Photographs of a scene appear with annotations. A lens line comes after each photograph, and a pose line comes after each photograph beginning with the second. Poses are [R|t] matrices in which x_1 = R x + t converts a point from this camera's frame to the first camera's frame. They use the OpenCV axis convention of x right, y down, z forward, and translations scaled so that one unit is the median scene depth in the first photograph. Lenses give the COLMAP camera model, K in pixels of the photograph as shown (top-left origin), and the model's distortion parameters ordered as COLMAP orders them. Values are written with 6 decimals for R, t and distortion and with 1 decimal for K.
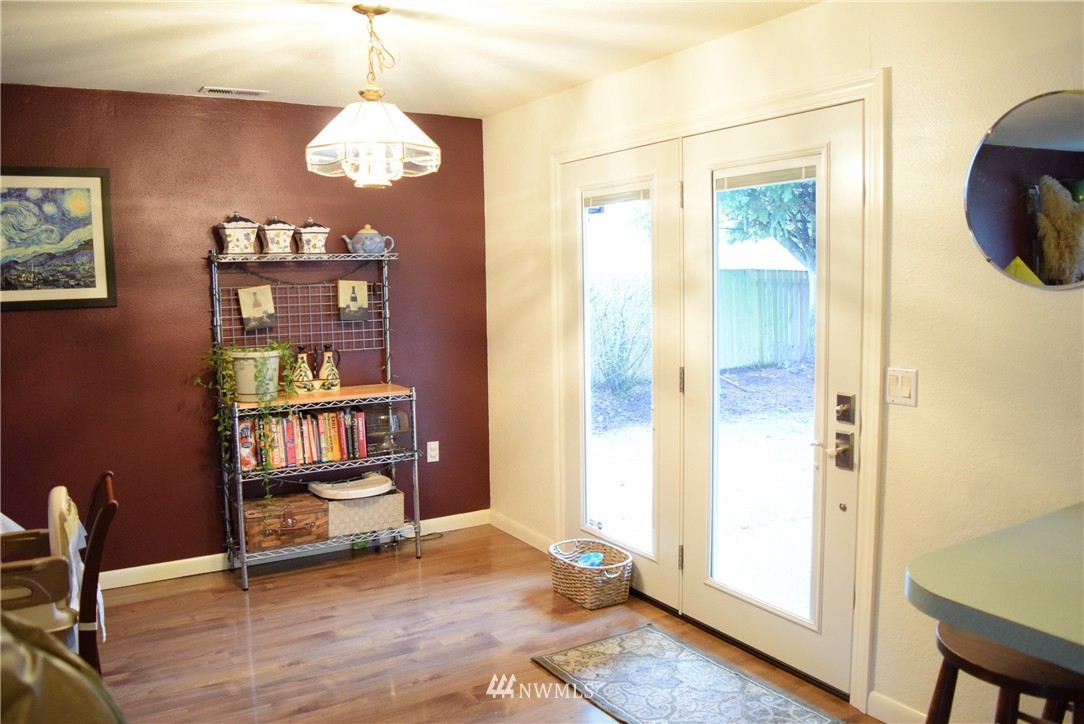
lens RADIAL K [[857.2, 0, 538.4], [0, 857.2, 356.3], [0, 0, 1]] dist [-0.080487, 0.007464]
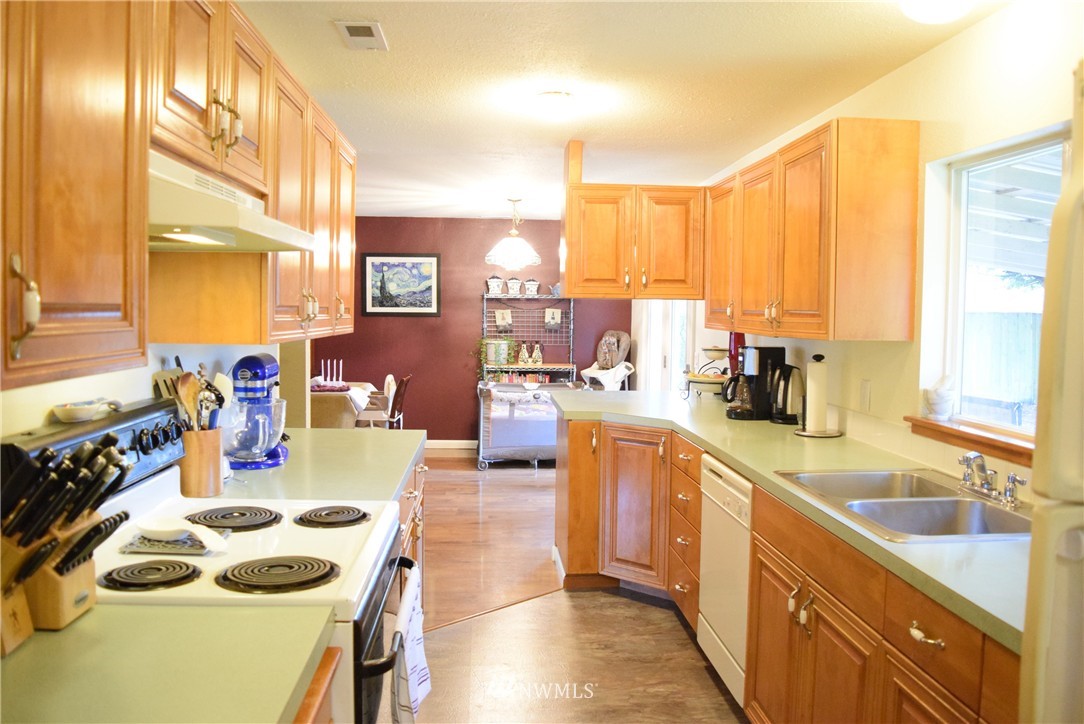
lens RADIAL K [[857.2, 0, 544.2], [0, 857.2, 358.8], [0, 0, 1]] dist [-0.080487, 0.007464]
pose [[0.890668, 0.056471, -0.451134, 0.719109], [-0.071566, 0.997300, -0.016452, 0.064610], [0.448987, 0.046939, 0.892305, -0.822019]]
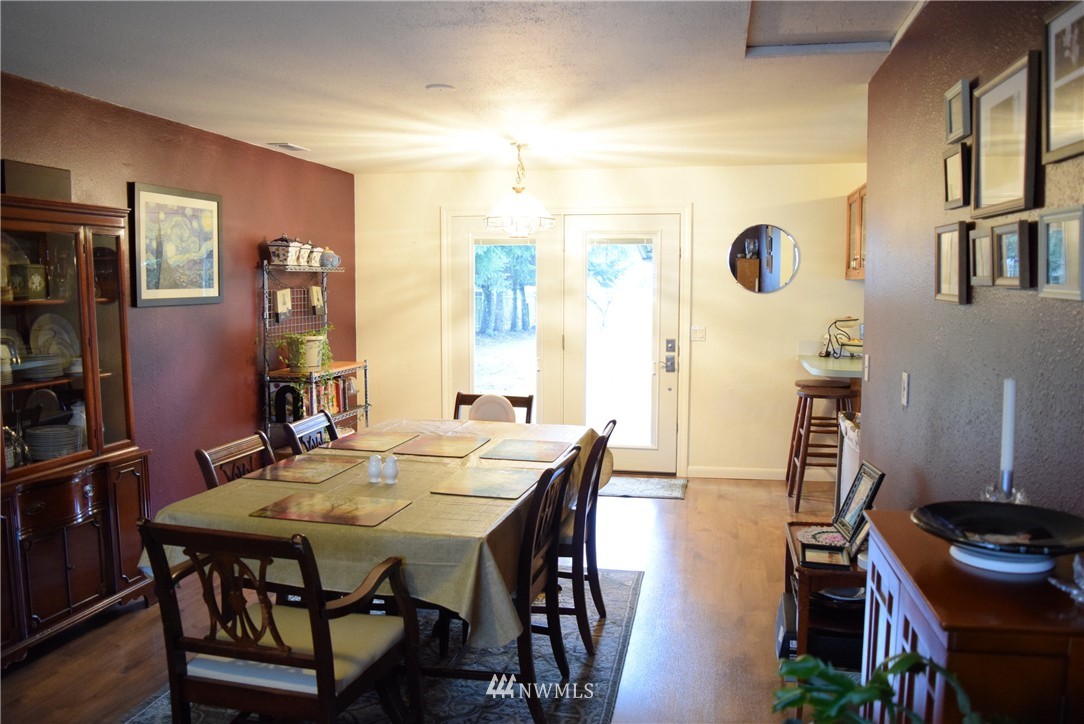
lens RADIAL K [[857.2, 0, 543.0], [0, 857.2, 364.7], [0, 0, 1]] dist [-0.080487, 0.007464]
pose [[0.676823, -0.050744, 0.734394, -1.093985], [0.055172, 0.998312, 0.018133, 0.036204], [-0.734075, 0.028245, 0.678481, -0.221475]]
